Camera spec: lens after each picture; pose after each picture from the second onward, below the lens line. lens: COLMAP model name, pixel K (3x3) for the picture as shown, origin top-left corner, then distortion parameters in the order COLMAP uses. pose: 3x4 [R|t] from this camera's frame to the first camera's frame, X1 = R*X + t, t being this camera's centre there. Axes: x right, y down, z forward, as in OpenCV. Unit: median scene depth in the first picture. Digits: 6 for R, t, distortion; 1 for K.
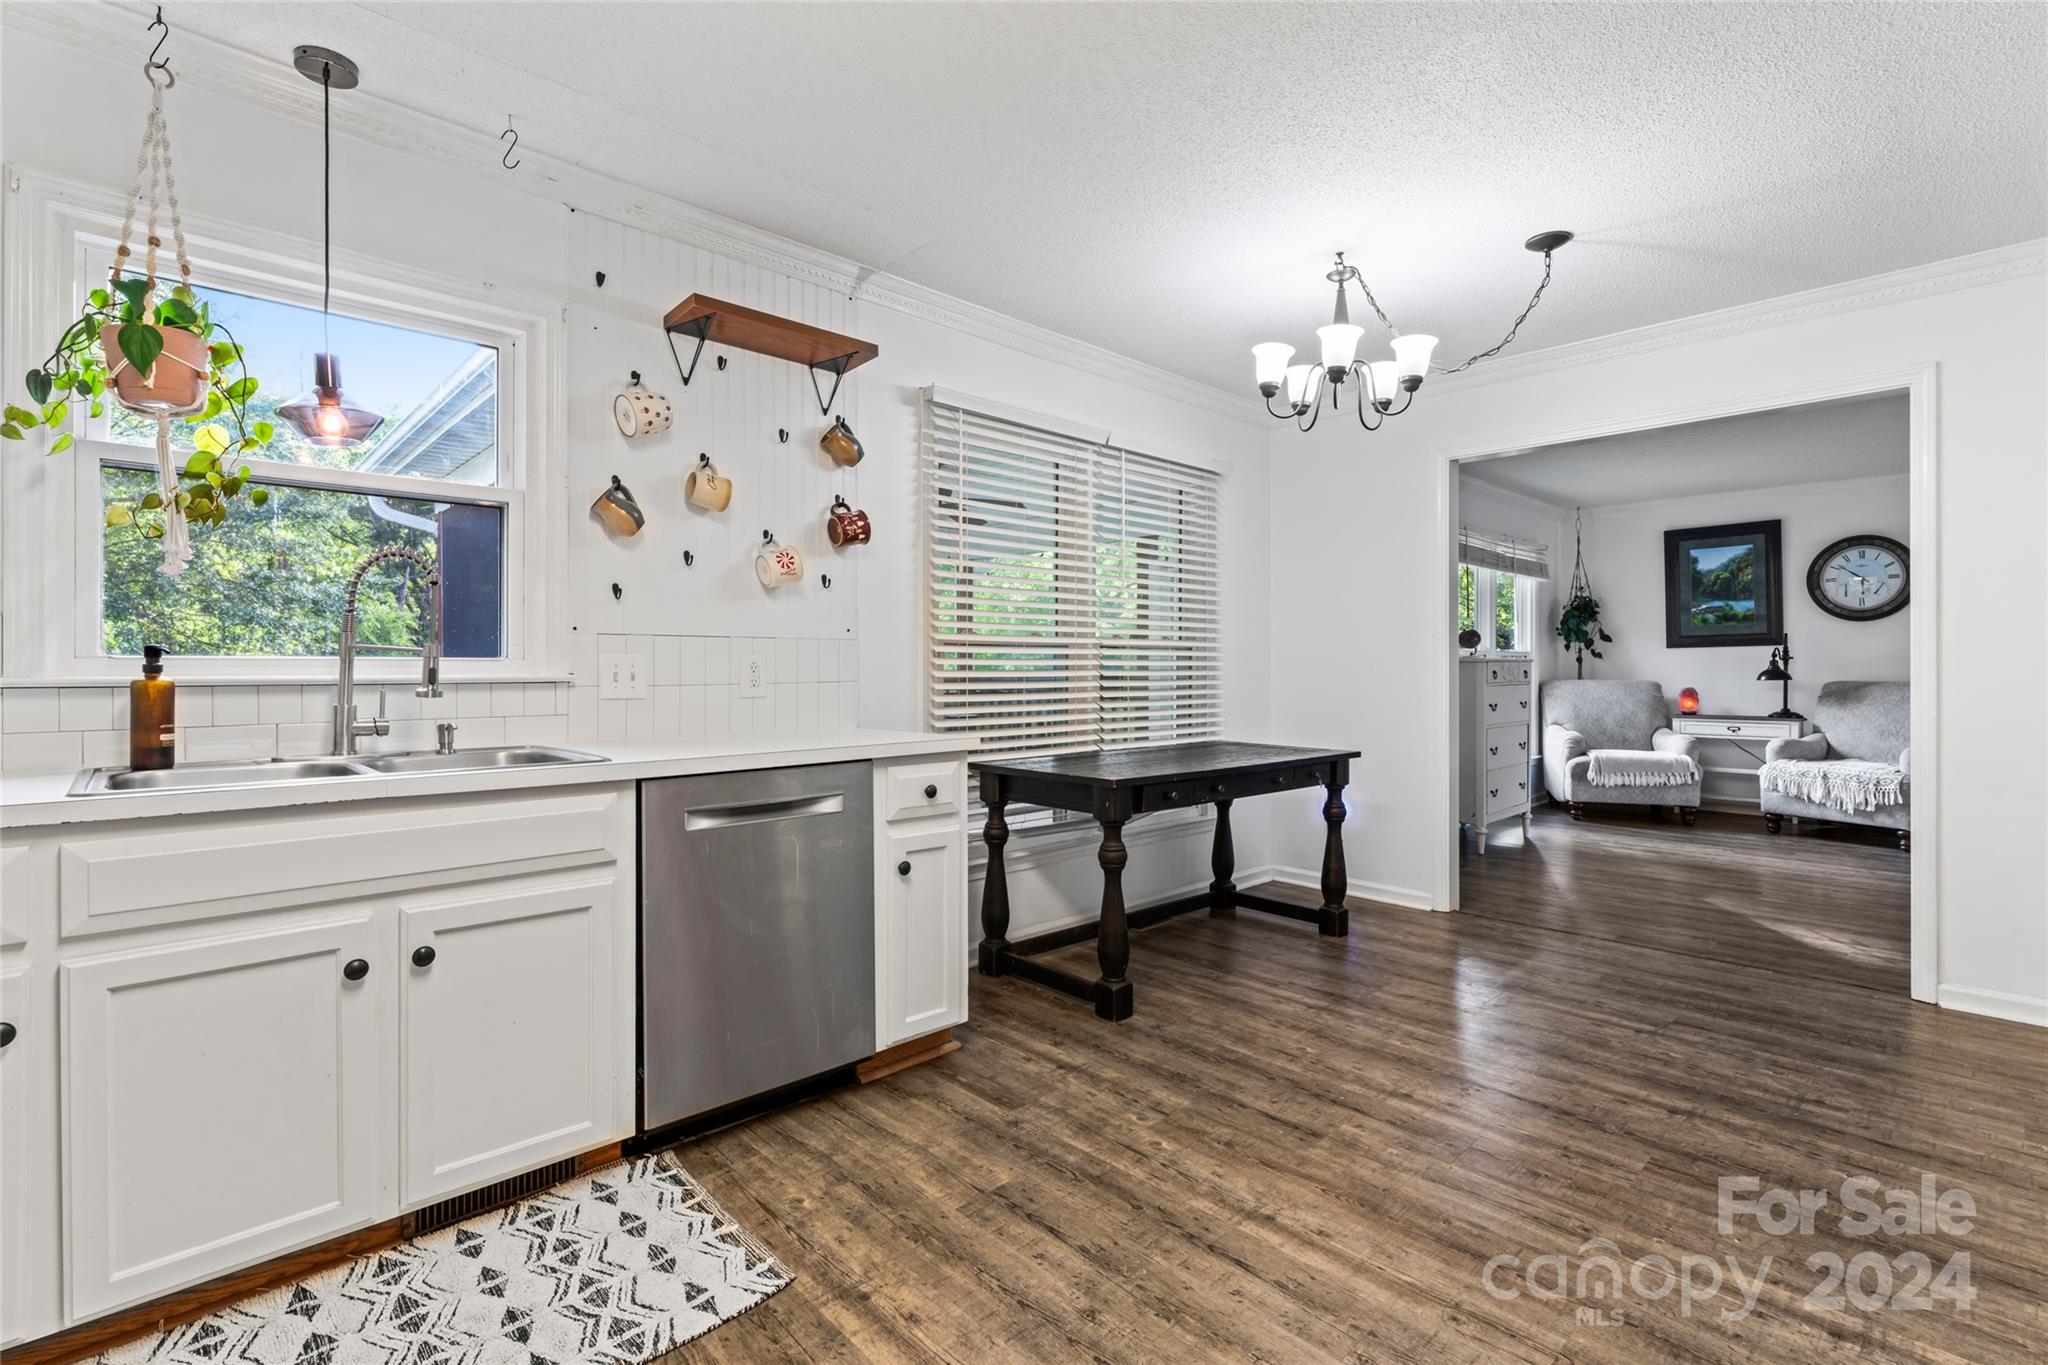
lens RADIAL K [[933.7, 0, 1020.2], [0, 933.7, 668.8], [0, 0, 1]] dist [-0.002737, -0.000112]
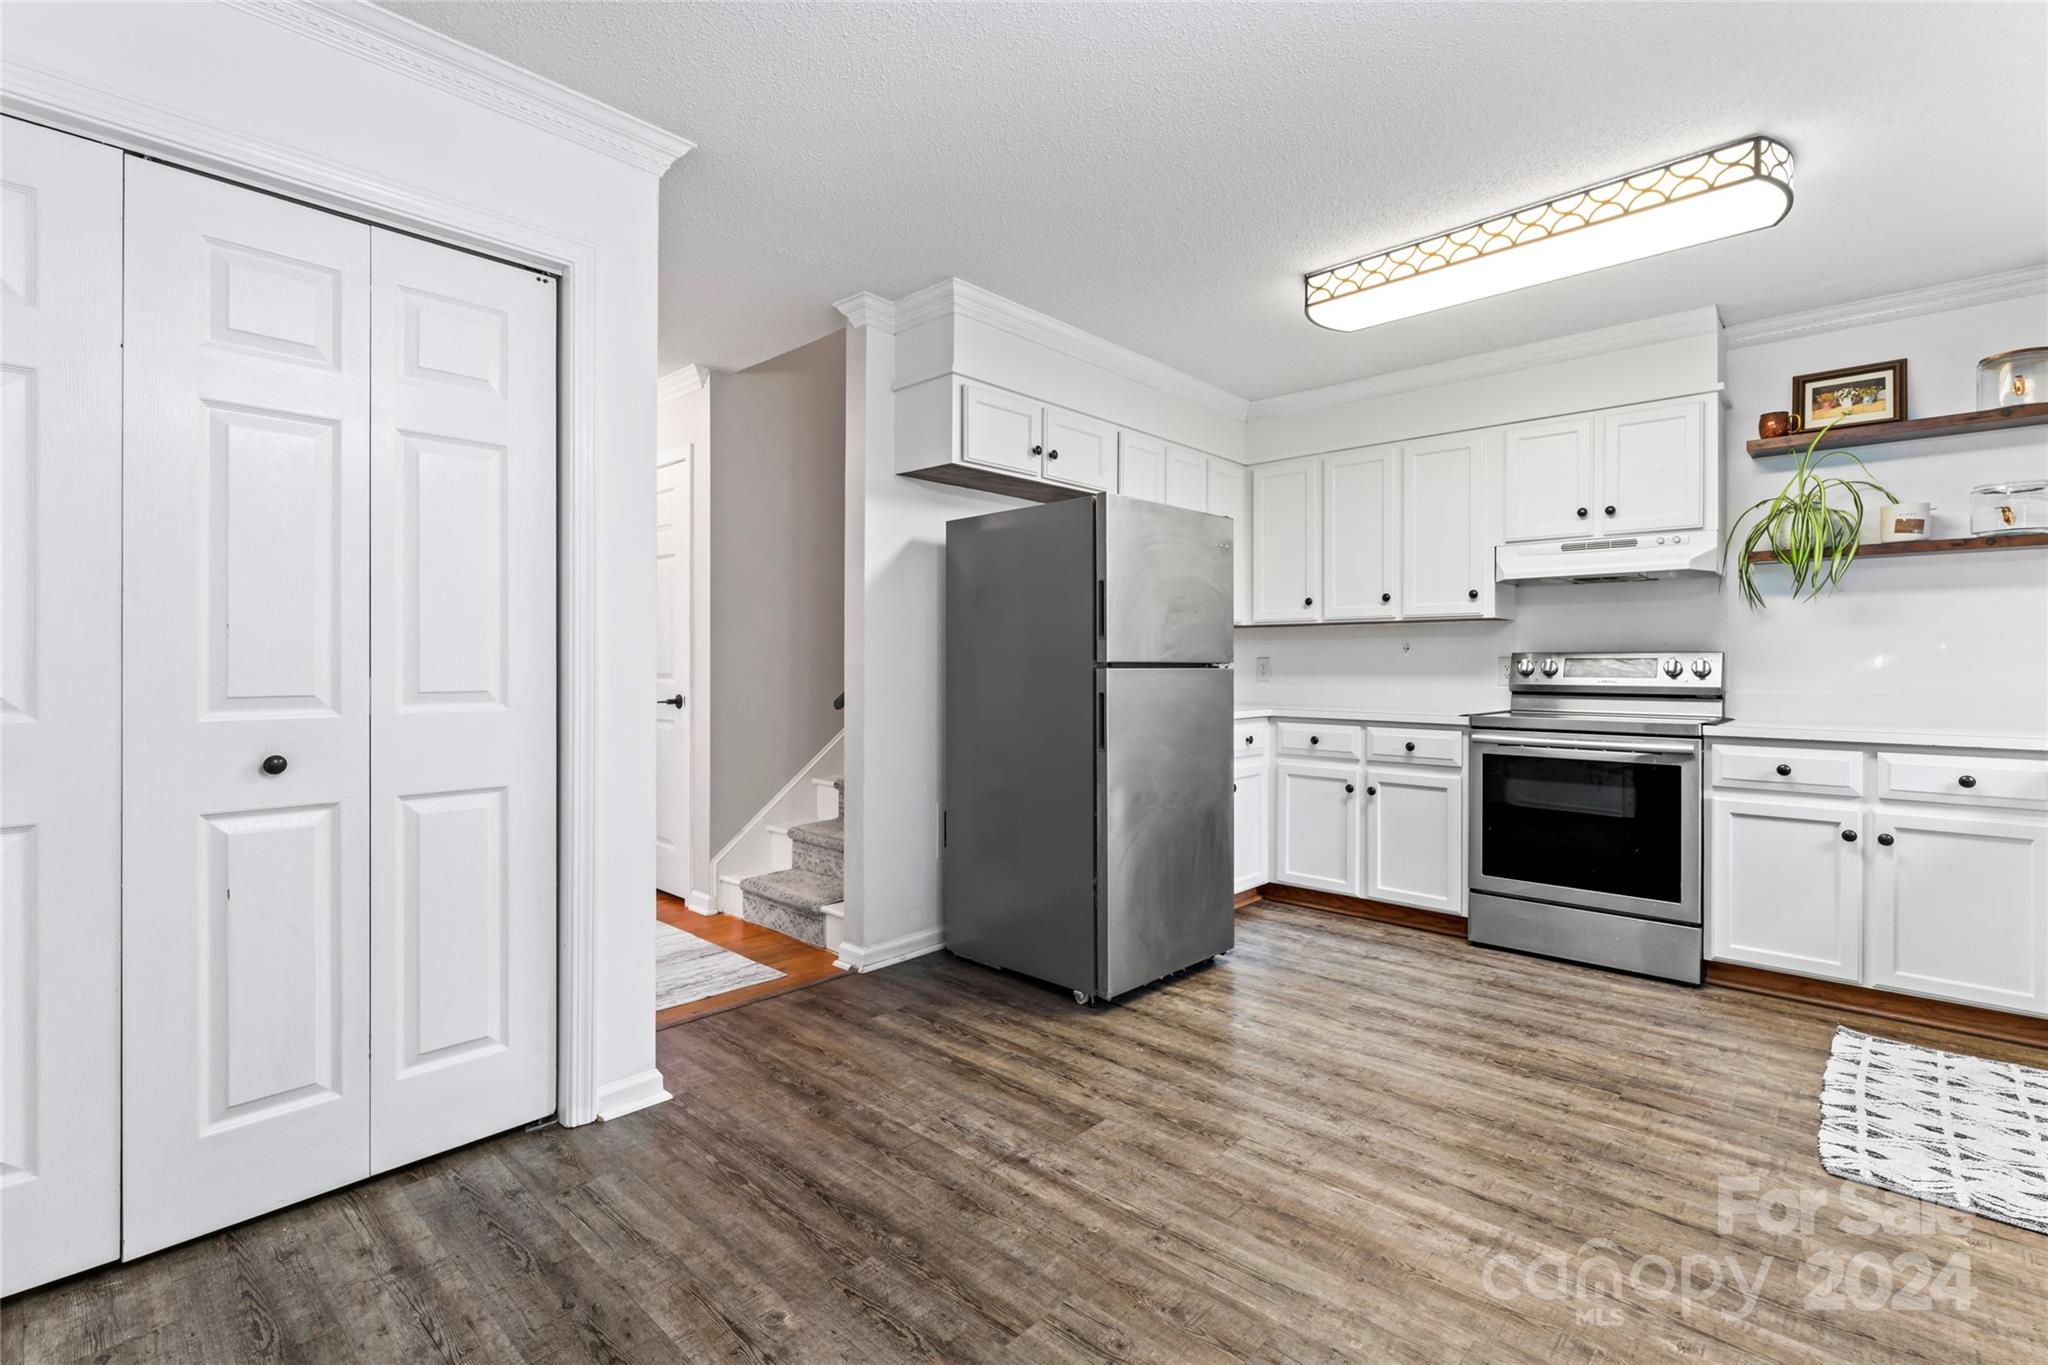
lens RADIAL K [[931.5, 0, 1019.2], [0, 931.5, 661.0], [0, 0, 1]] dist [-0.002013, -0.000190]
pose [[-0.997733, -0.003150, -0.067221, 0.548682], [-0.003030, 0.999994, -0.001890, -0.002990], [0.067226, -0.001682, -0.997736, 1.316756]]
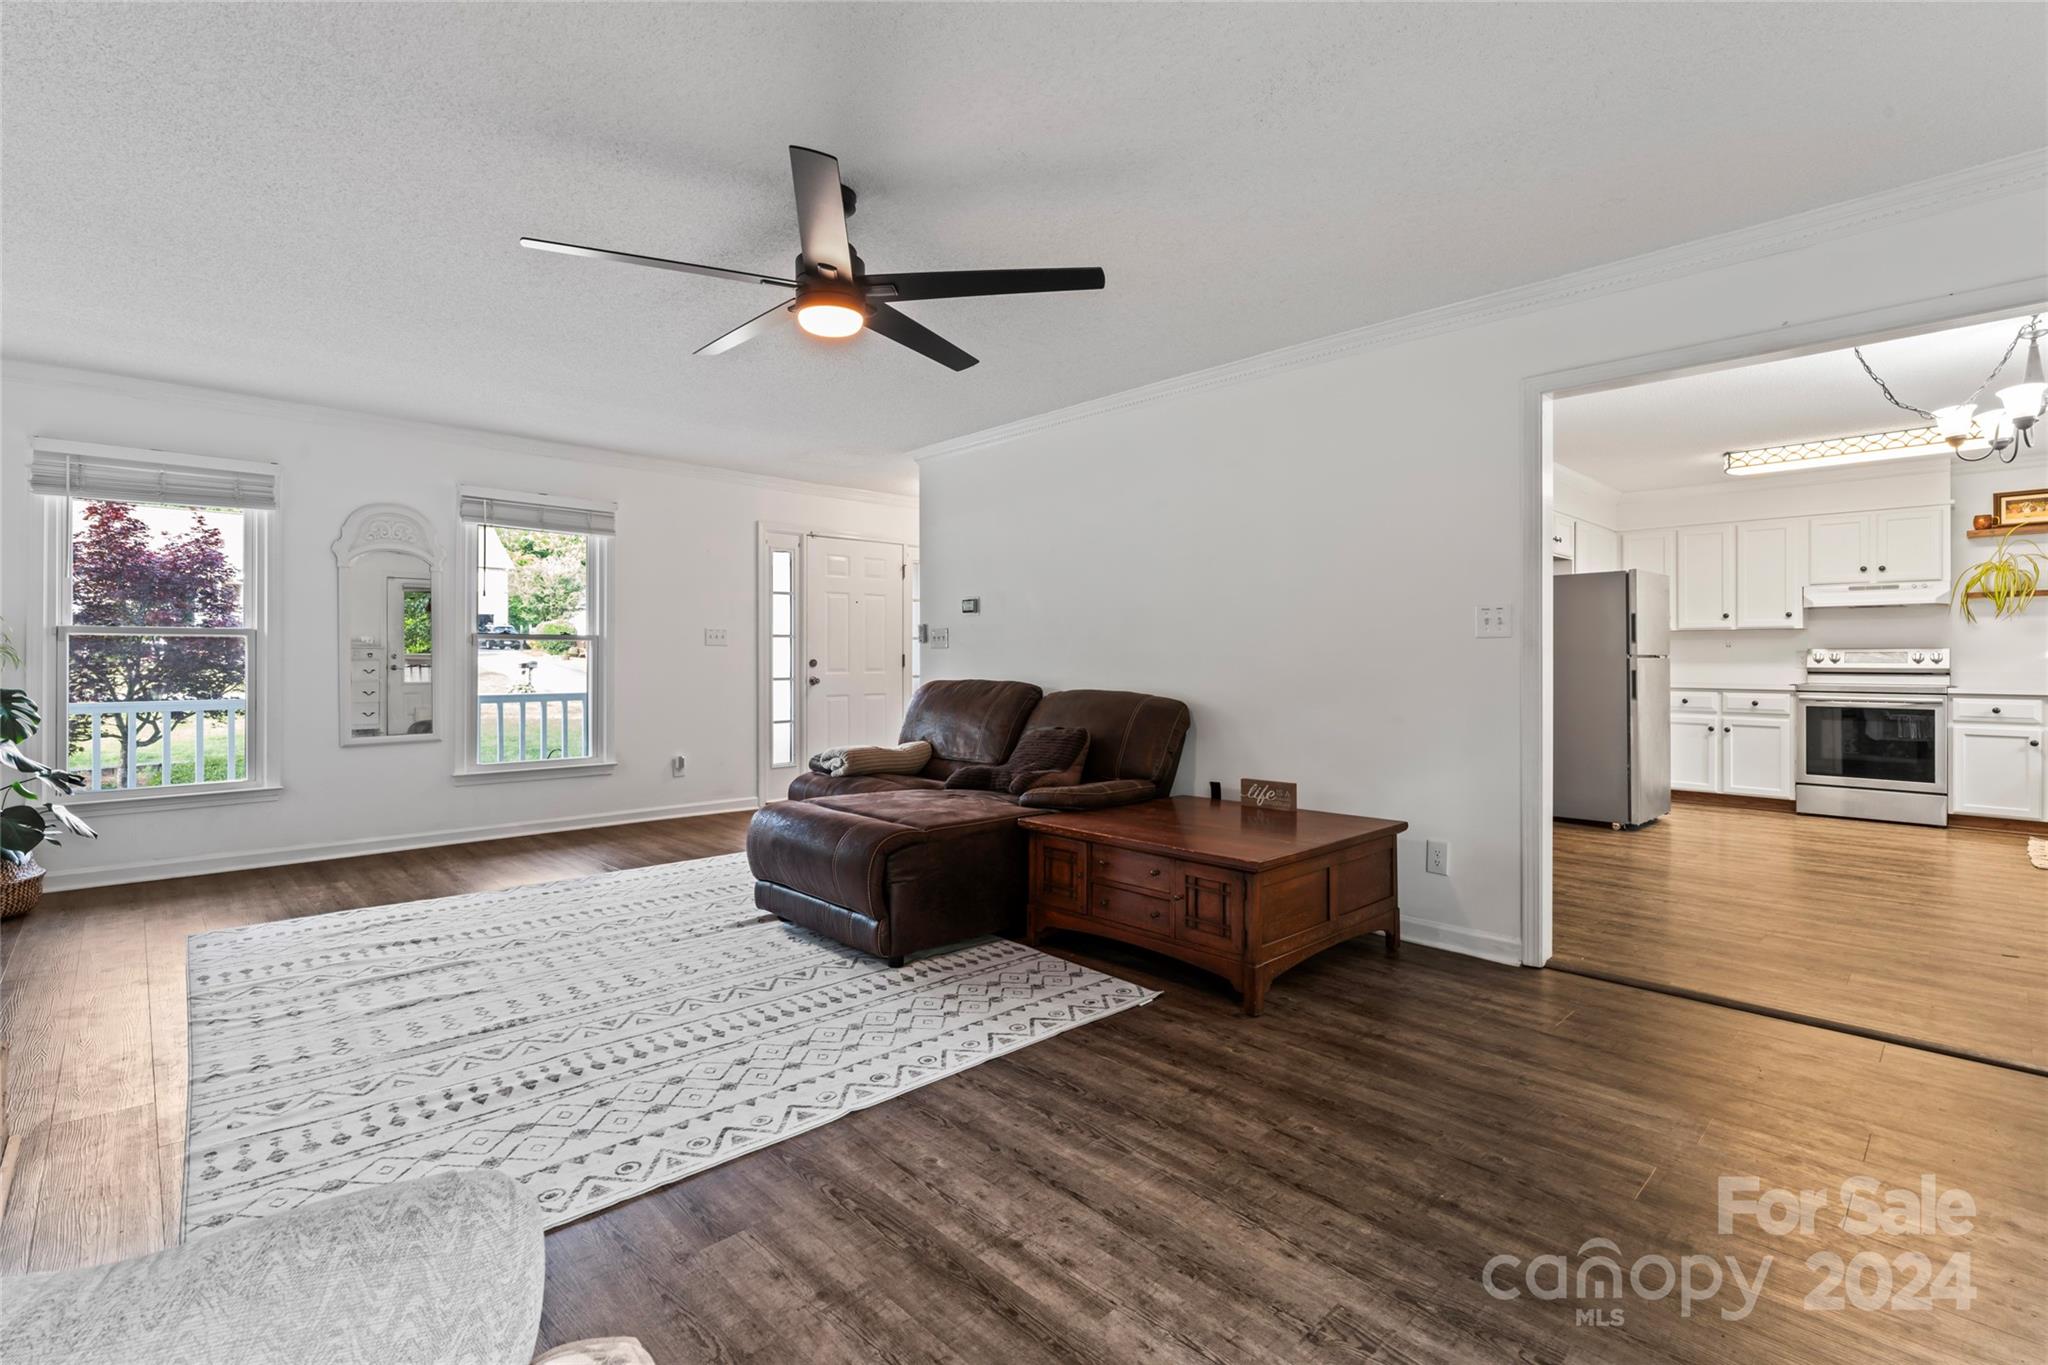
lens RADIAL K [[931.3, 0, 1022.5], [0, 931.3, 656.5], [0, 0, 1]] dist [-0.001031, 0.000318]
pose [[-0.999958, -0.000359, -0.009185, 1.805255], [-0.000356, 1.000000, -0.000291, 0.000686], [0.009185, -0.000287, -0.999958, 2.373618]]
